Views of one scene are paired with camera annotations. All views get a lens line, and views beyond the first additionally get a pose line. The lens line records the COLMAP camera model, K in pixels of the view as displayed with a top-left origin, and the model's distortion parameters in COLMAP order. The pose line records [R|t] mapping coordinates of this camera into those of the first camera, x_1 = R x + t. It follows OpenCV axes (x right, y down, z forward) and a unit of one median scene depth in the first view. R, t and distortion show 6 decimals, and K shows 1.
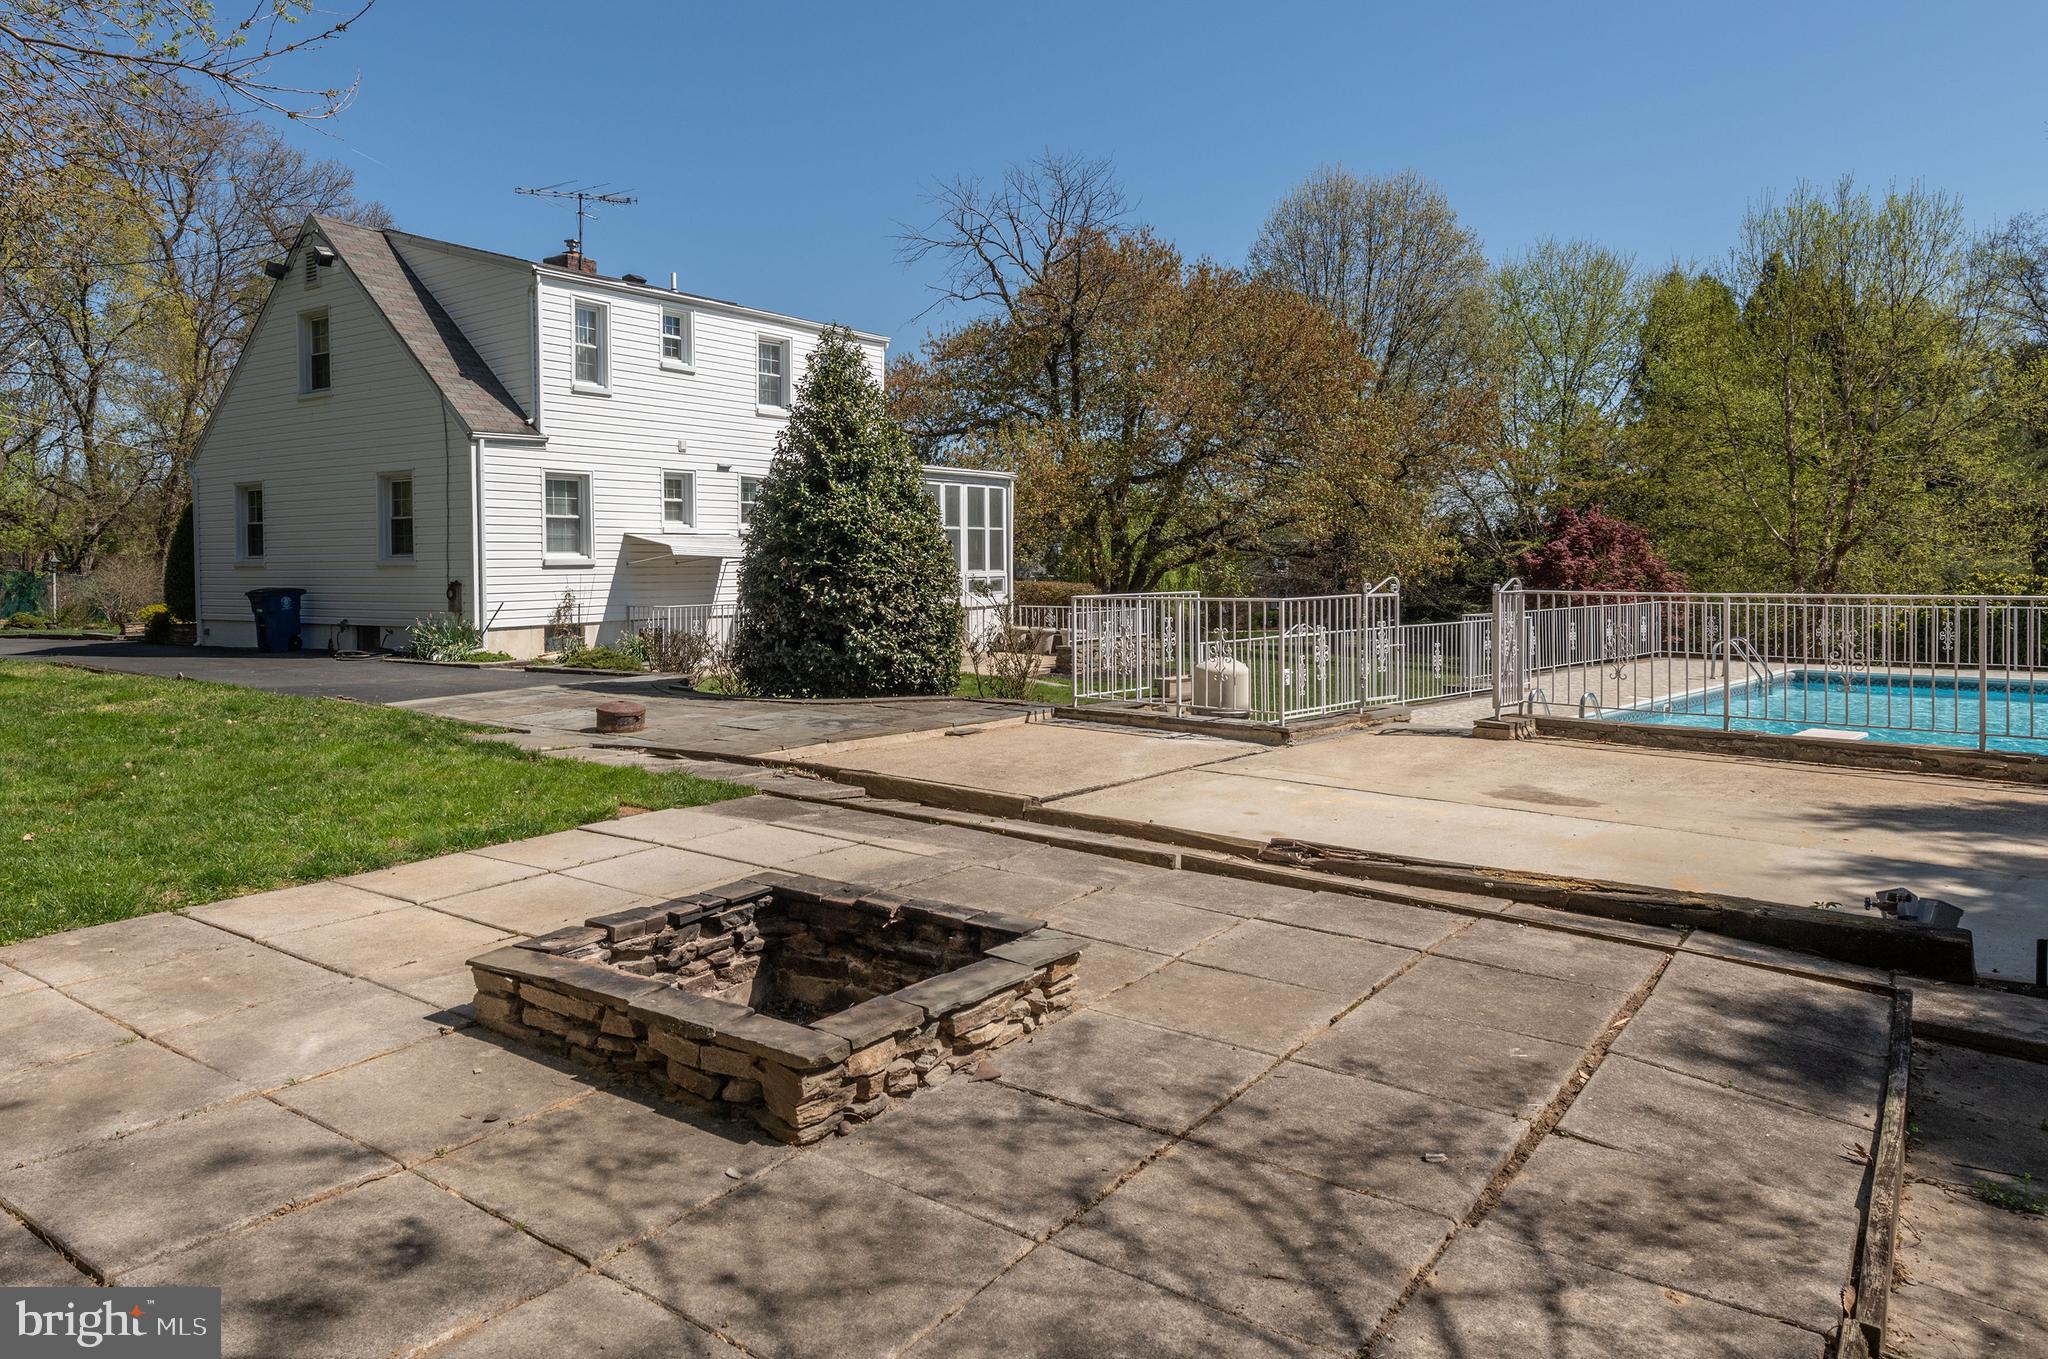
lens RADIAL K [[1284.2, 0, 1025.6], [0, 1284.2, 681.3], [0, 0, 1]] dist [-0.000588, -0.000148]
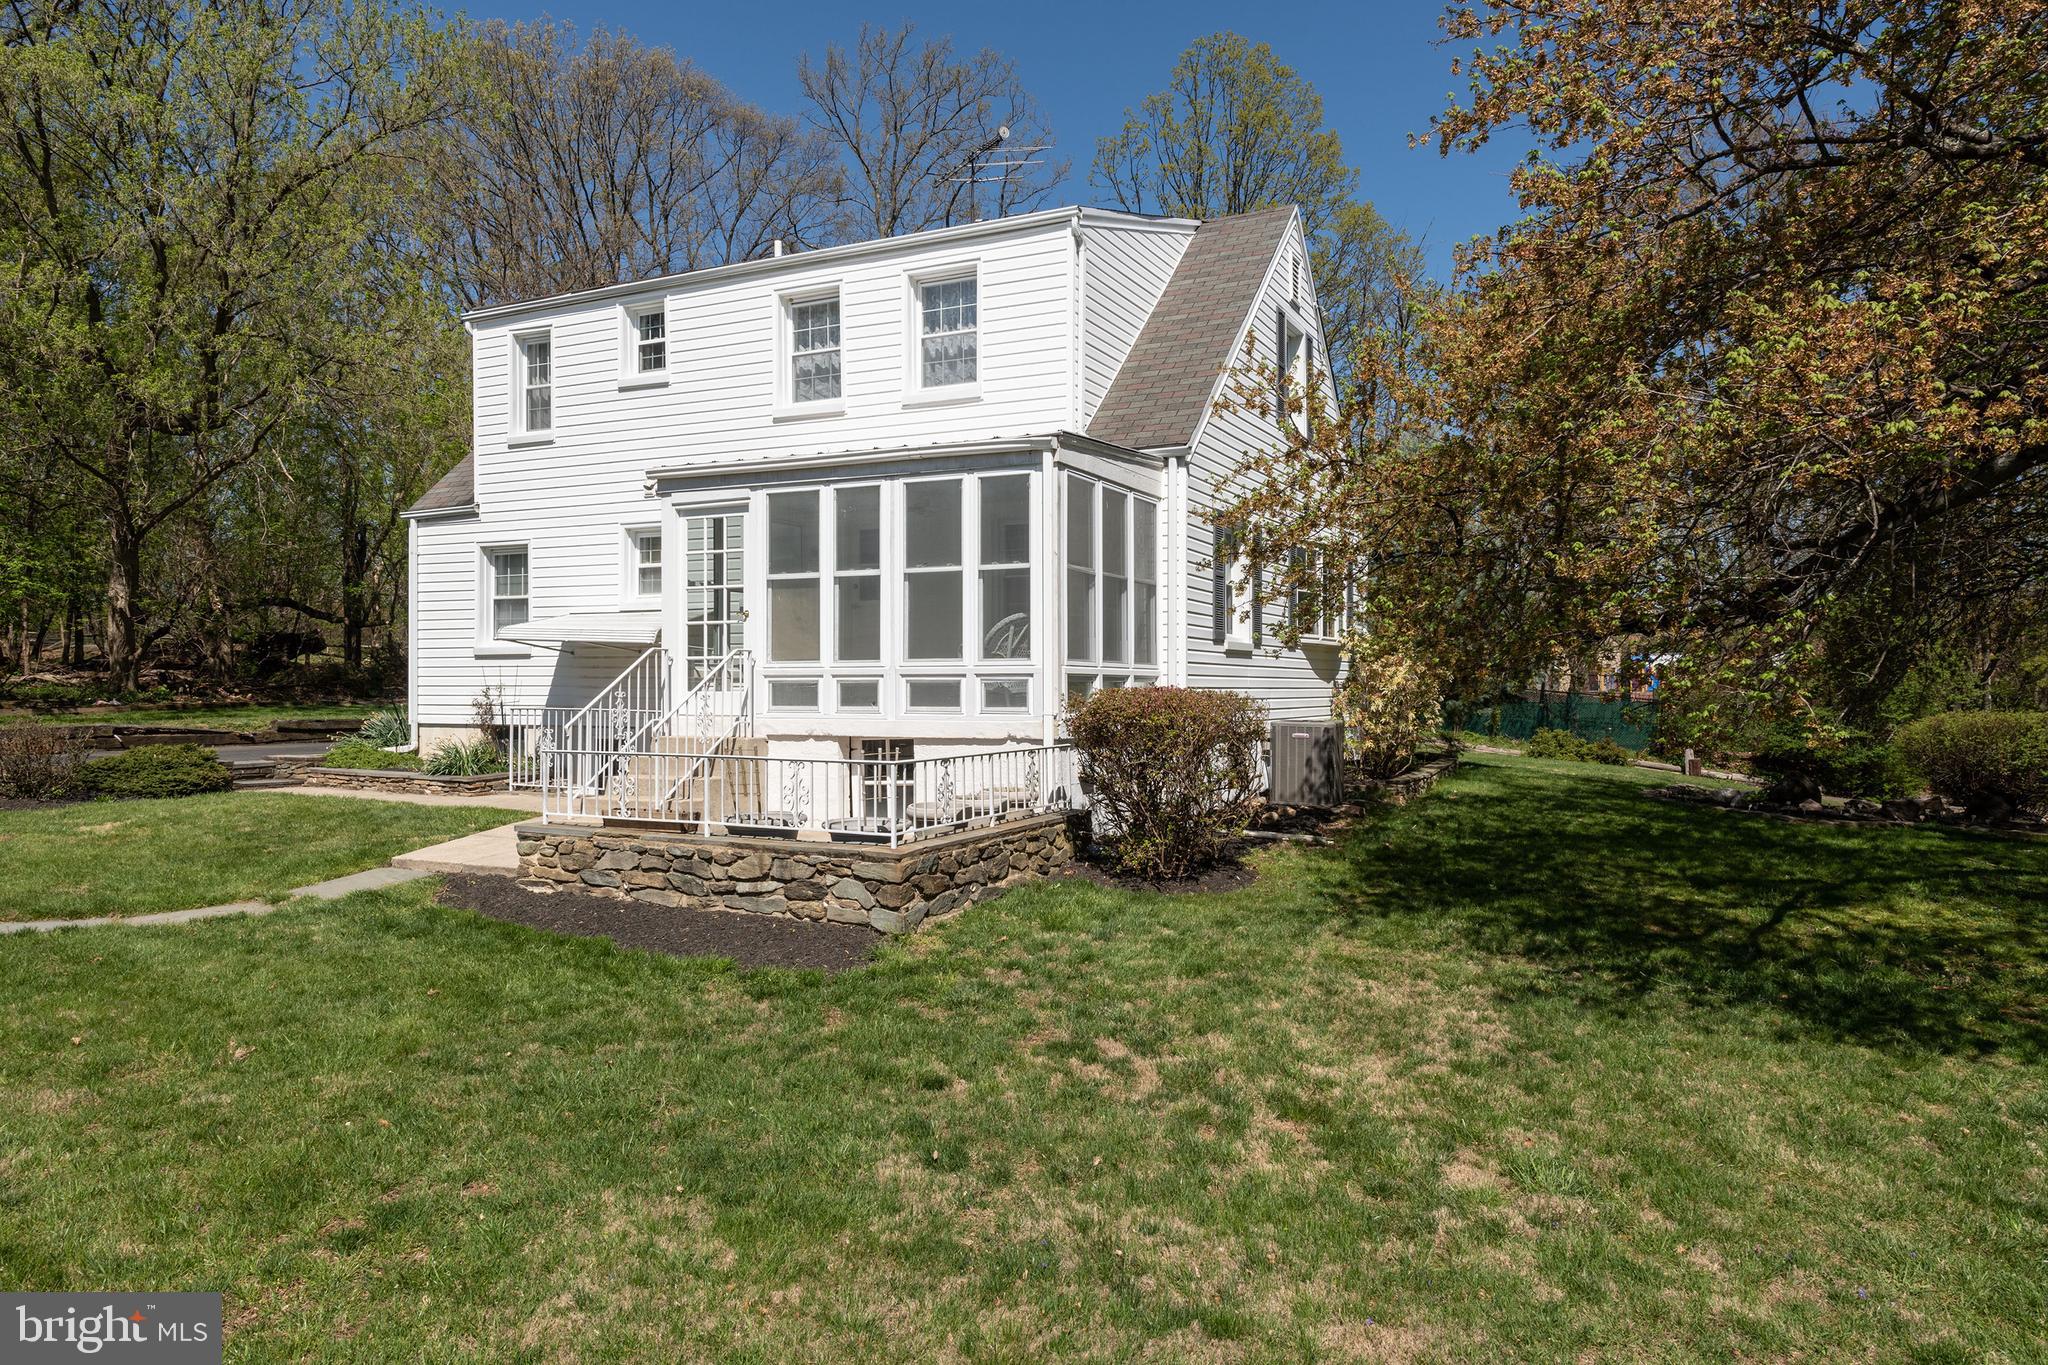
lens RADIAL K [[1344.1, 0, 1024.7], [0, 1344.1, 677.8], [0, 0, 1]] dist [0.001979, 0.000378]
pose [[0.169100, 0.011063, -0.985537, 0.541447], [-0.082613, 0.996577, -0.002988, -0.098258], [0.982131, 0.081923, 0.169435, 1.152337]]
